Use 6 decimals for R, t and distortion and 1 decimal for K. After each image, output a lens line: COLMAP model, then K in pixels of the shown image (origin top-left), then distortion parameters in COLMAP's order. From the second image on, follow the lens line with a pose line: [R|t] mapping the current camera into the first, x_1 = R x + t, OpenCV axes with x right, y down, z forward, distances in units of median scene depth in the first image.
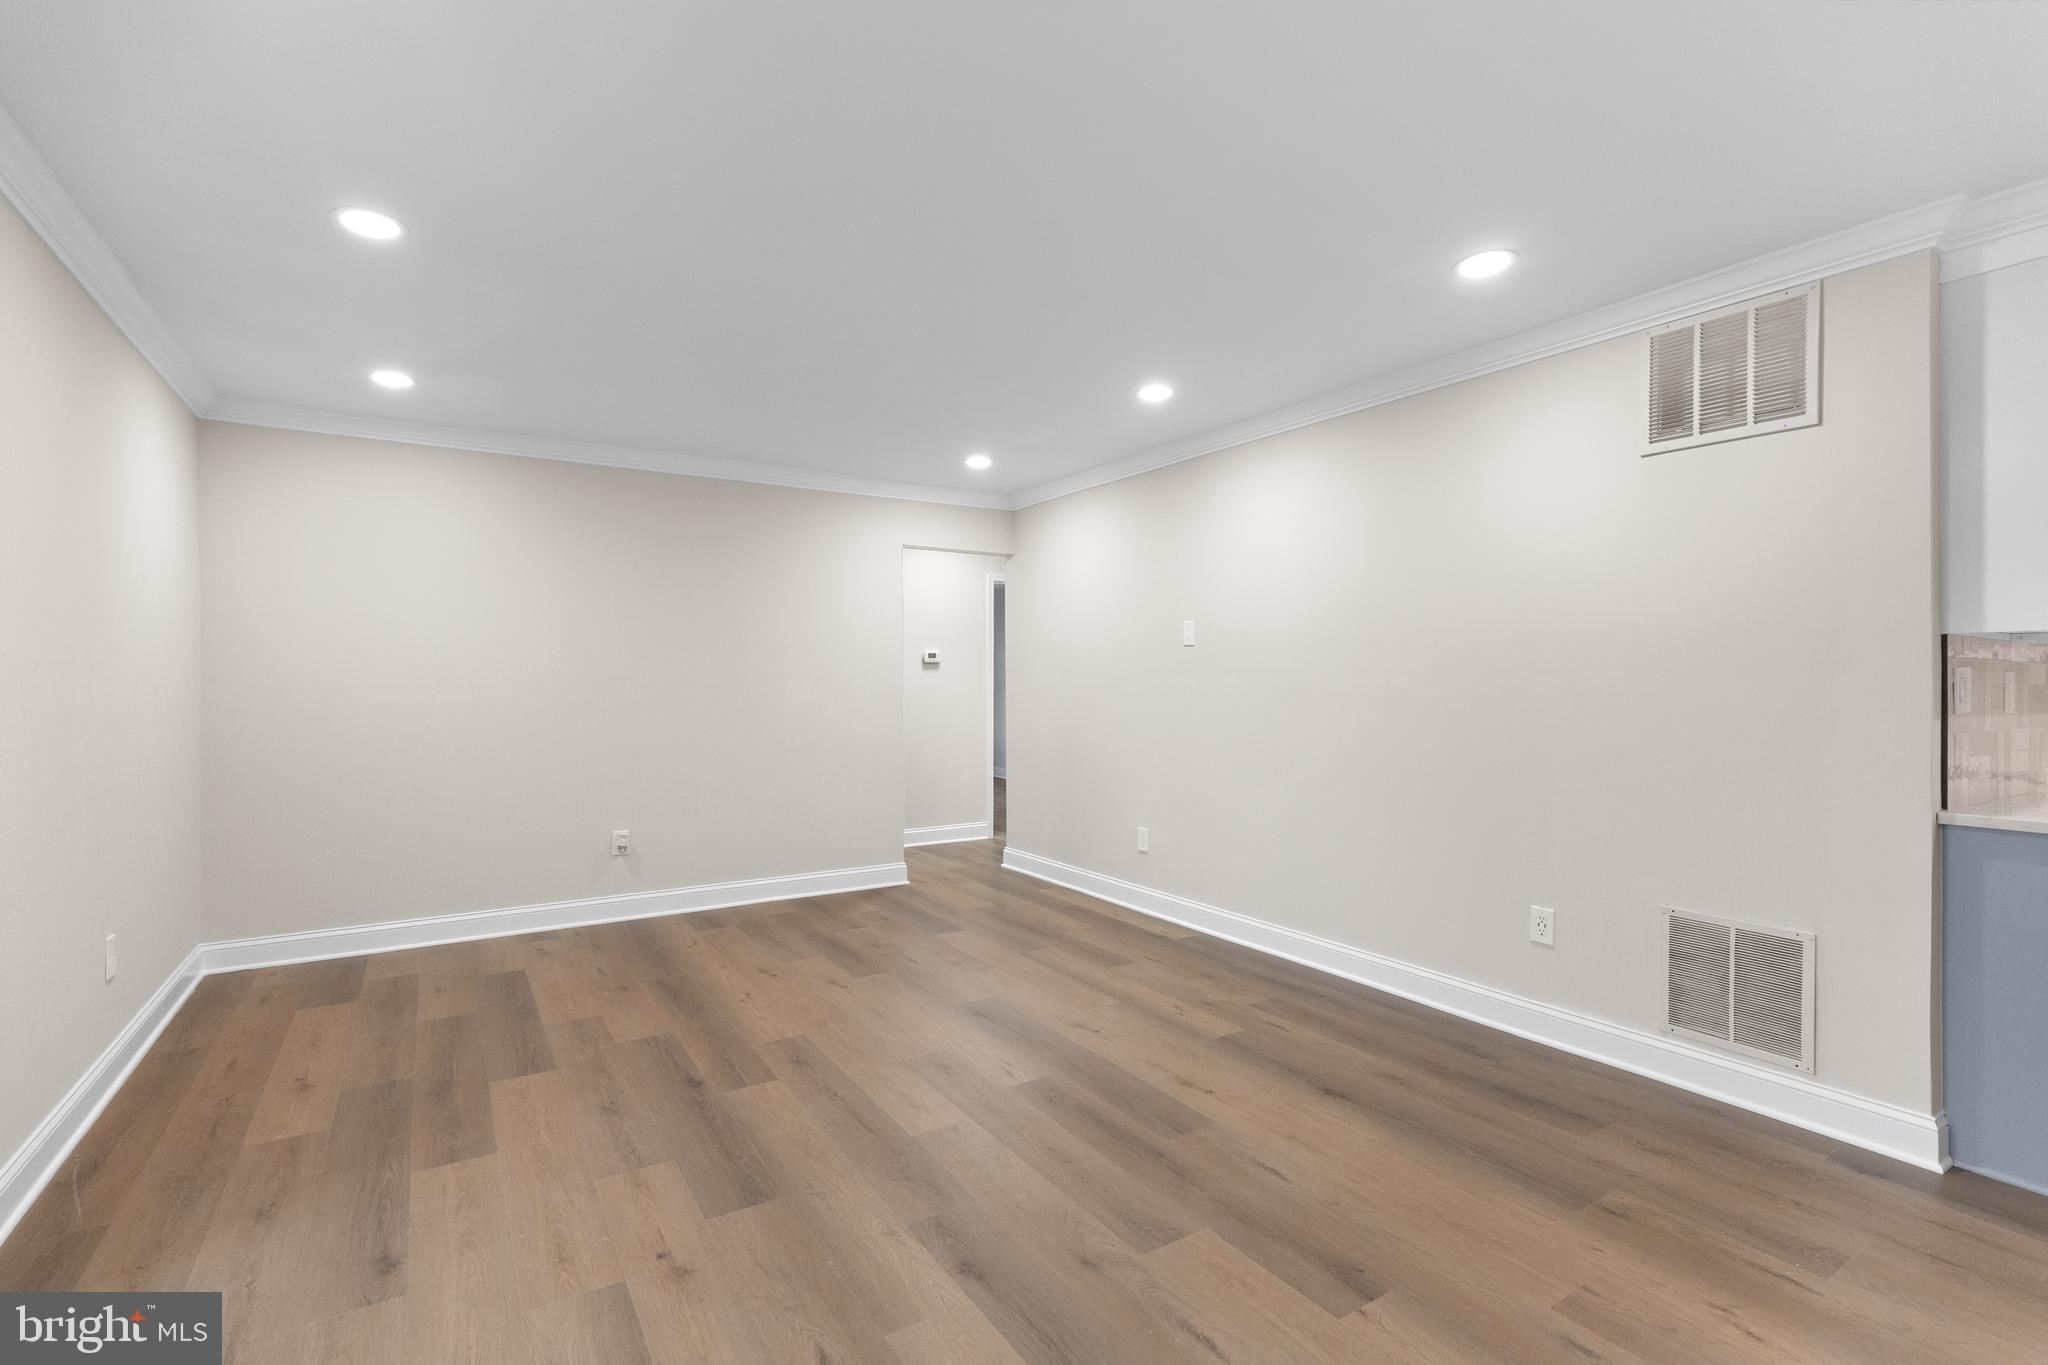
lens RADIAL K [[926.5, 0, 1020.6], [0, 926.5, 683.7], [0, 0, 1]] dist [0.006443, 0.000290]
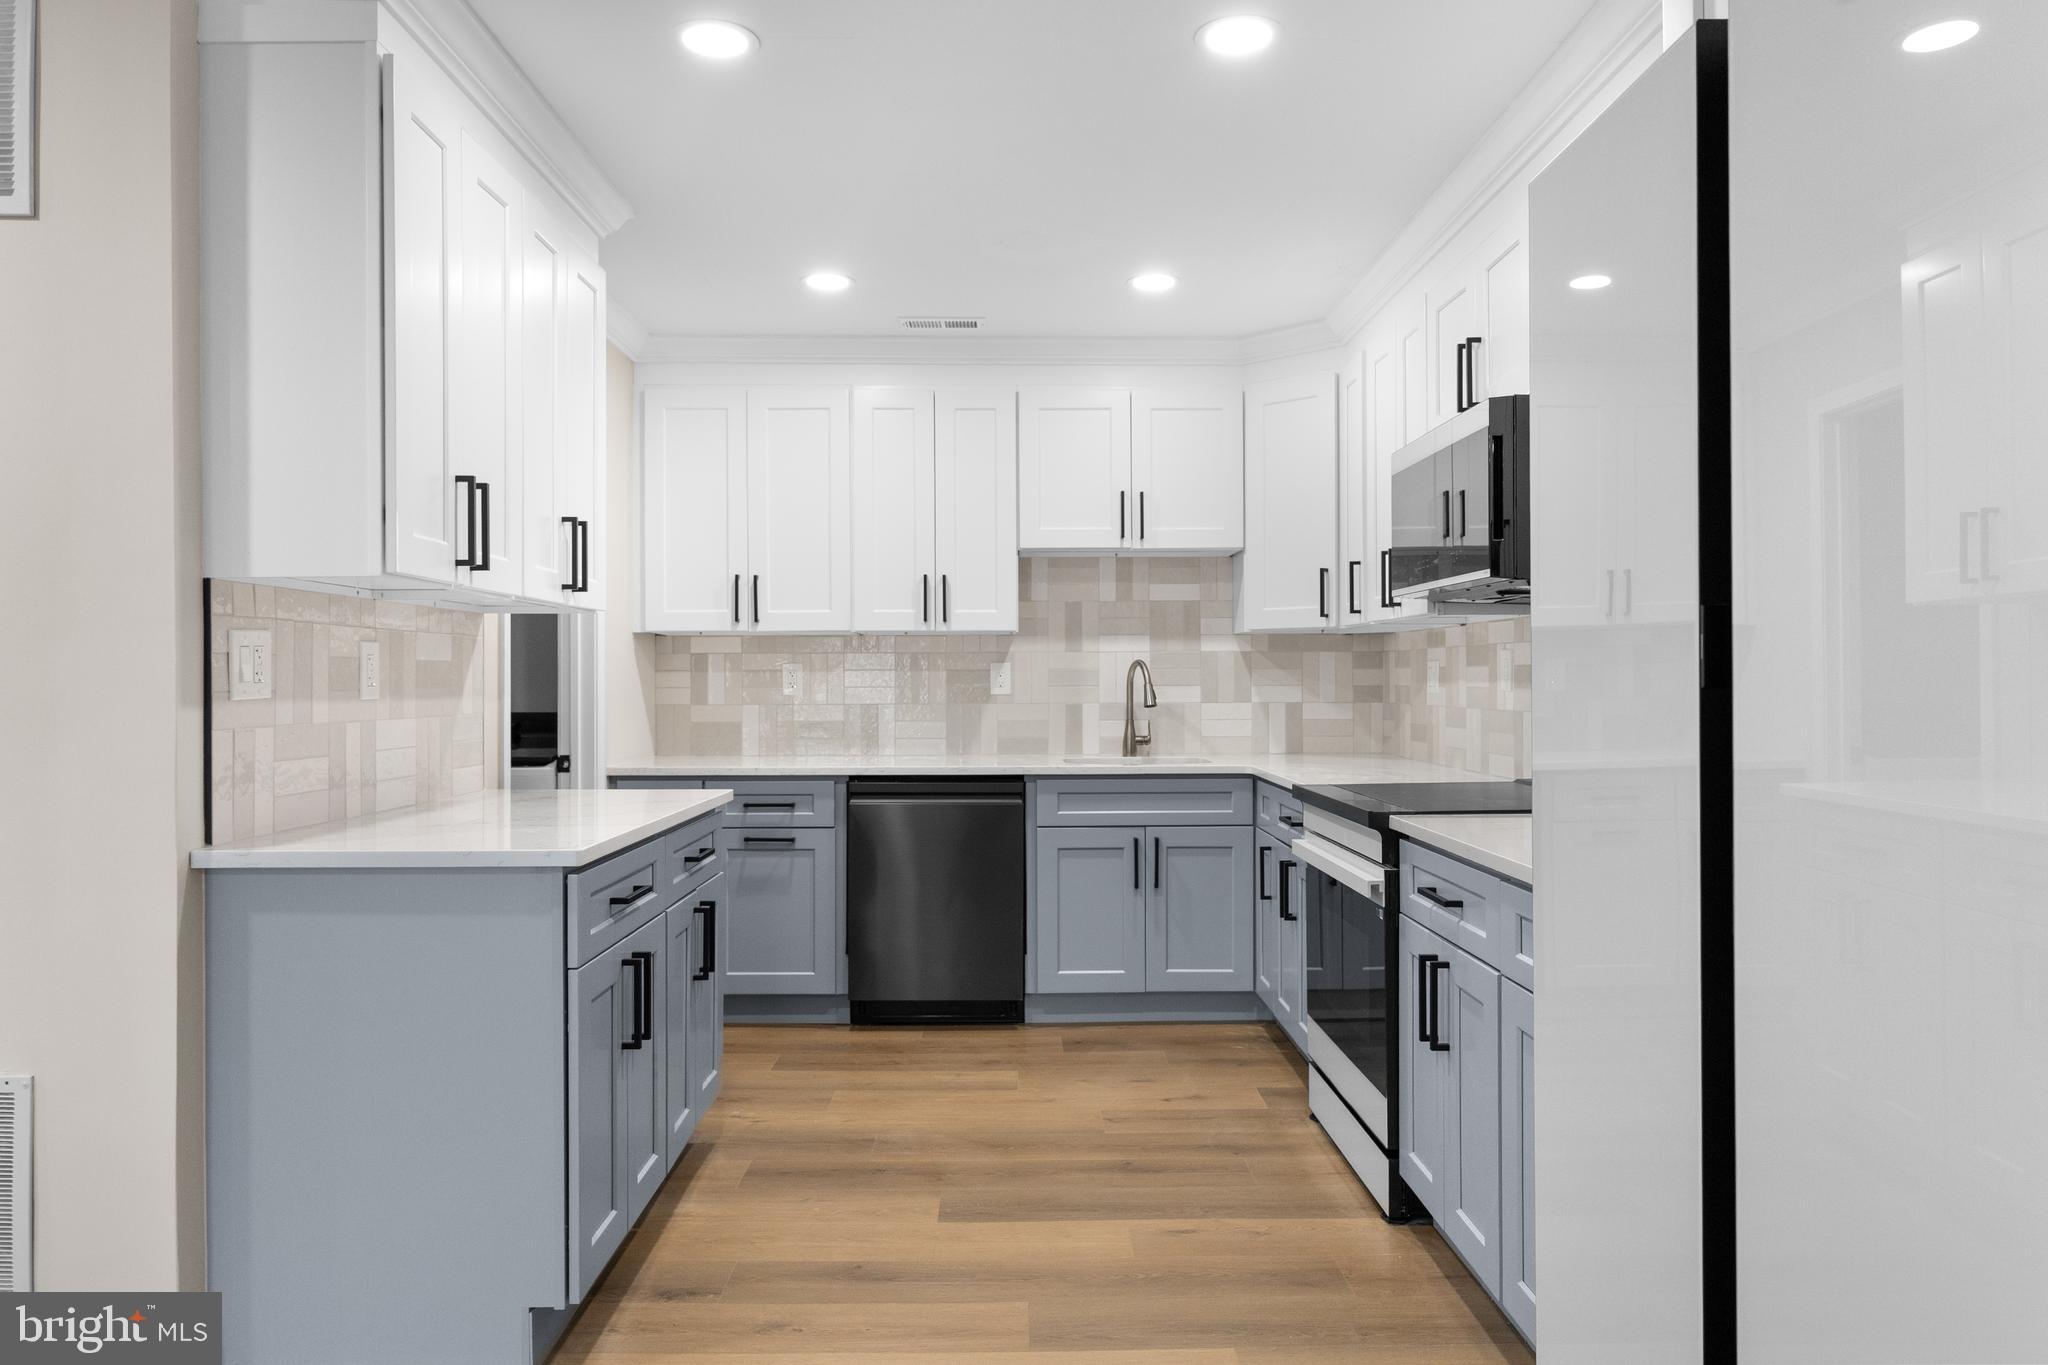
lens RADIAL K [[1328.4, 0, 1026.7], [0, 1328.4, 684.5], [0, 0, 1]] dist [-0.003198, 0.000407]
pose [[0.527088, -0.006795, 0.849784, 0.460849], [0.004815, 0.999976, 0.005010, 0.018125], [-0.849797, 0.001451, 0.527108, 0.015252]]
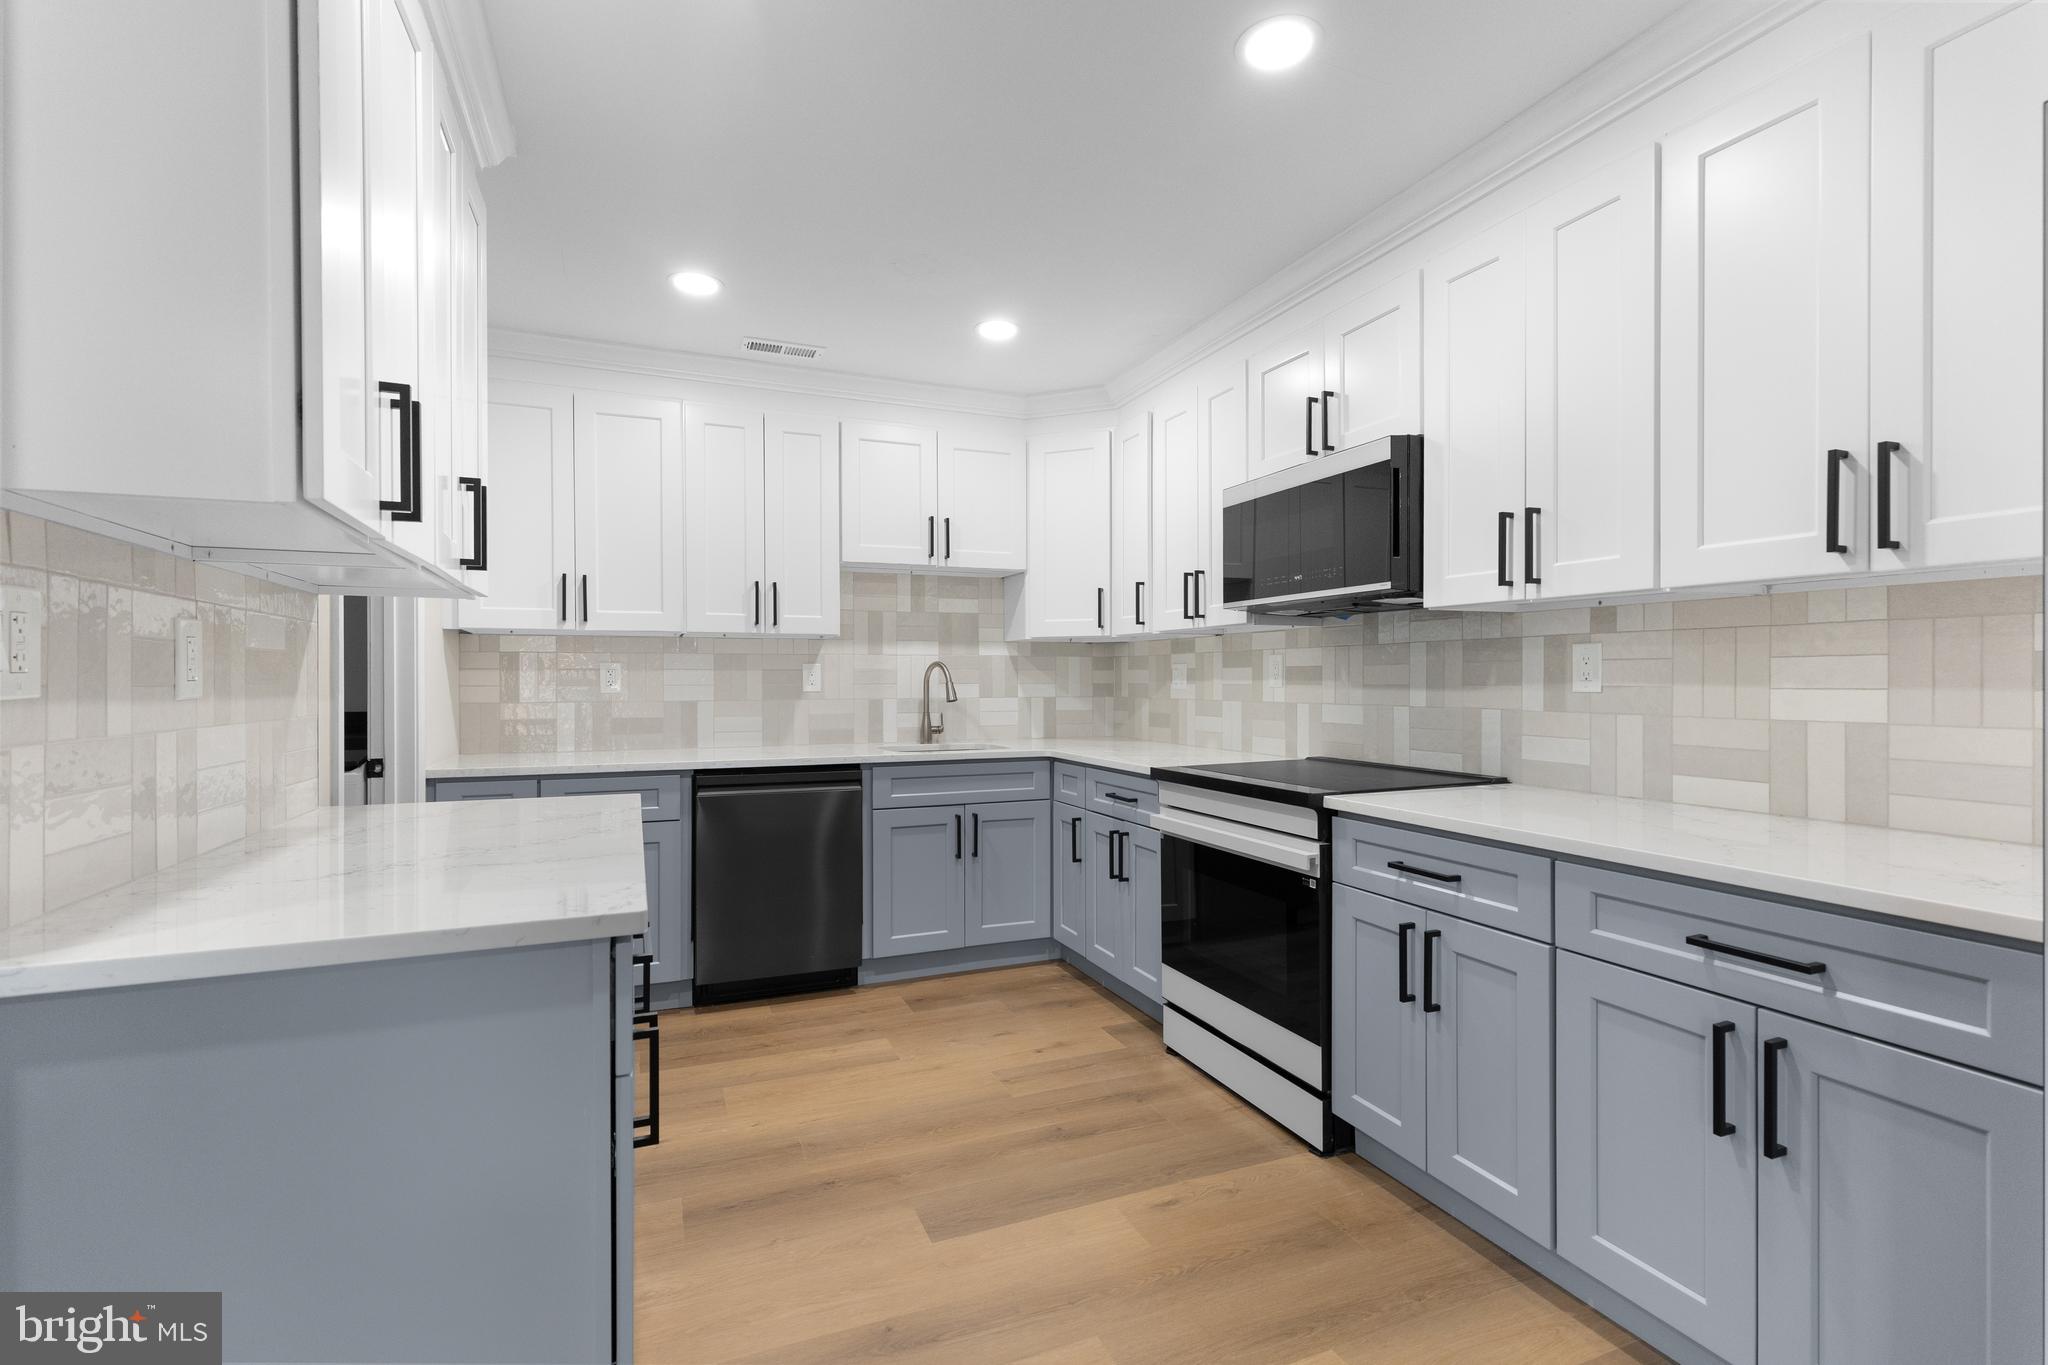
lens RADIAL K [[926.5, 0, 1022.4], [0, 926.5, 685.5], [0, 0, 1]] dist [0.006443, 0.000290]
pose [[0.179375, -0.007384, 0.983753, 0.648945], [0.003402, 0.999971, 0.006885, 0.023050], [-0.983775, 0.002112, 0.179395, 0.460643]]
